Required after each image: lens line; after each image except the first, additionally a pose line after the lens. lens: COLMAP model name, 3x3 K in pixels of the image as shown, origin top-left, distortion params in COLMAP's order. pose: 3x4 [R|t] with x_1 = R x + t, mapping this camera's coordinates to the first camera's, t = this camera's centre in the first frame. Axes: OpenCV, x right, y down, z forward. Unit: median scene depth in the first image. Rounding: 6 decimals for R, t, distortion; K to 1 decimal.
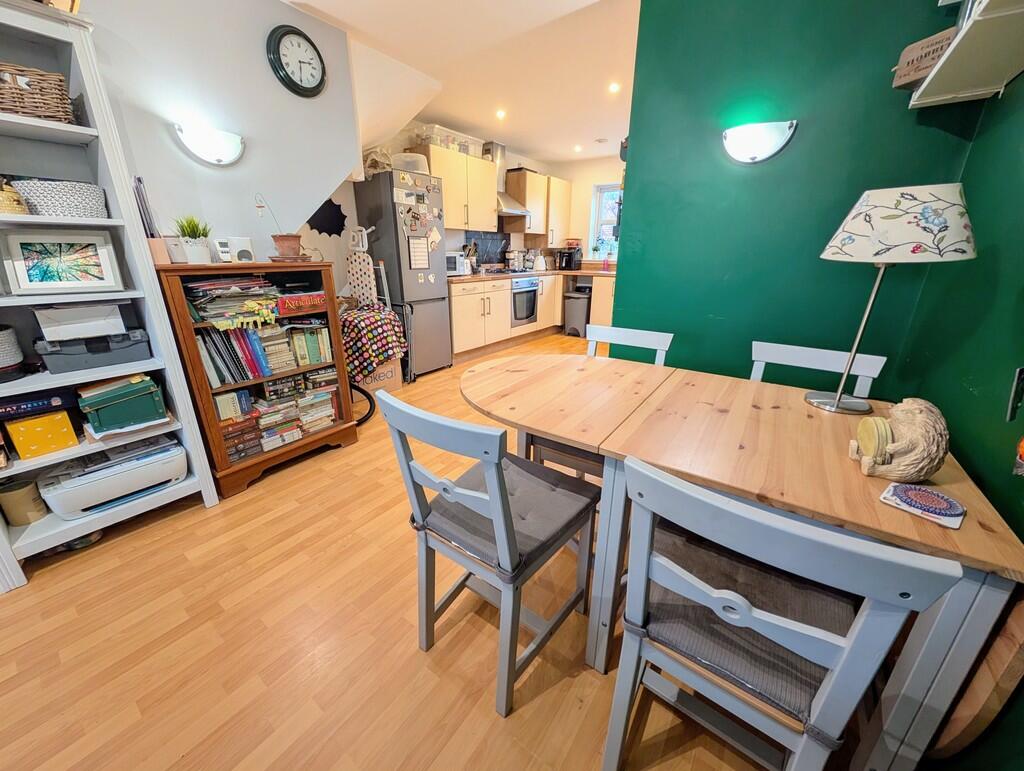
lens RADIAL K [[385.9, 0, 511.9], [0, 385.9, 385.1], [0, 0, 1]] dist [-0.003156, 0.000820]
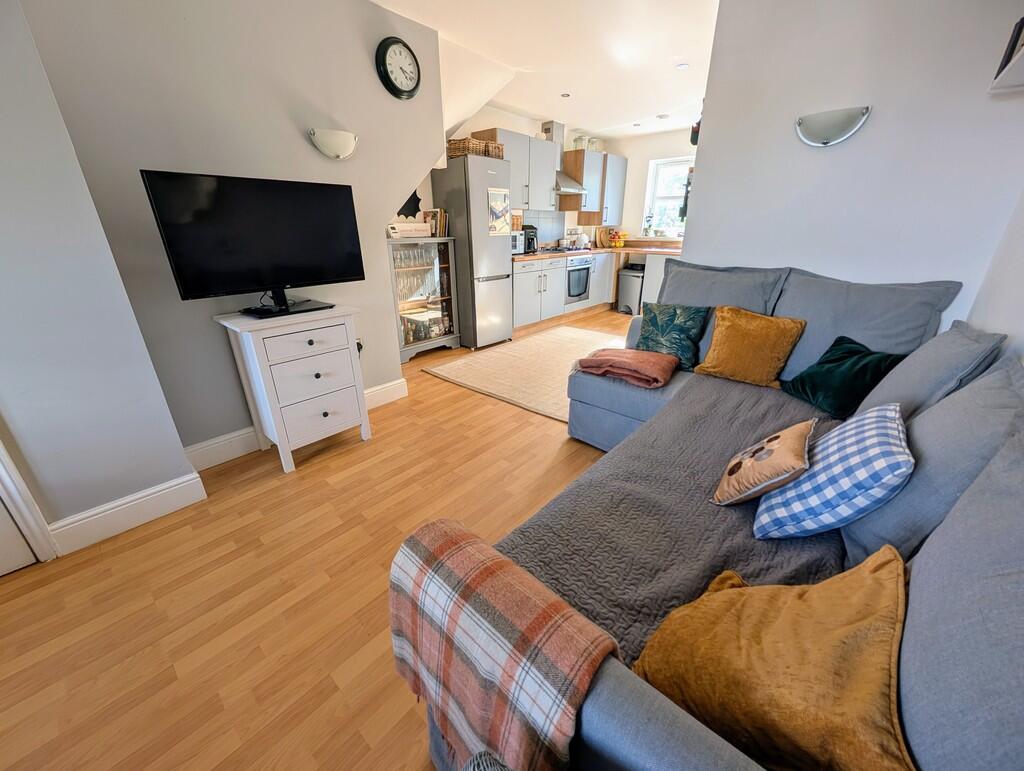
lens RADIAL K [[385.9, 0, 512.7], [0, 385.9, 382.7], [0, 0, 1]] dist [-0.003156, 0.000820]
pose [[0.995323, 0.027078, -0.092728, -0.040588], [-0.022485, 0.998484, 0.050233, 0.013391], [0.093948, -0.047914, 0.994423, -0.059451]]
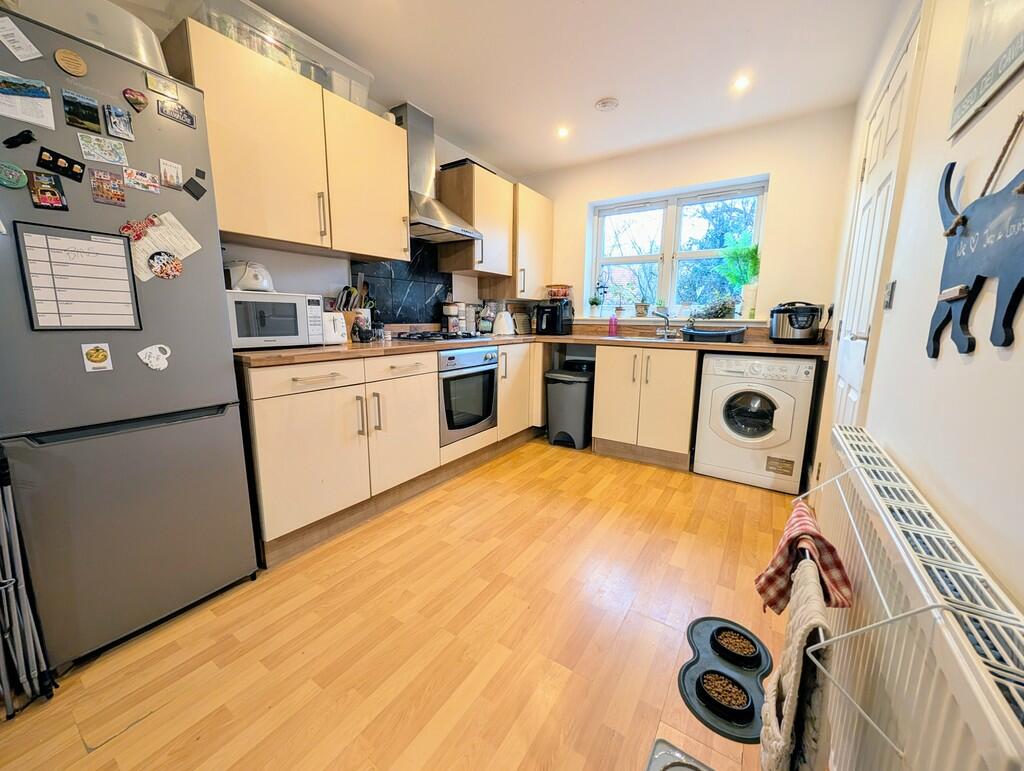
lens RADIAL K [[385.9, 0, 508.3], [0, 385.9, 385.0], [0, 0, 1]] dist [-0.003156, 0.000820]
pose [[0.999446, -0.003549, 0.033086, 0.070174], [0.008800, 0.987084, -0.159965, -0.150013], [-0.032091, 0.160167, 0.986568, 0.506379]]
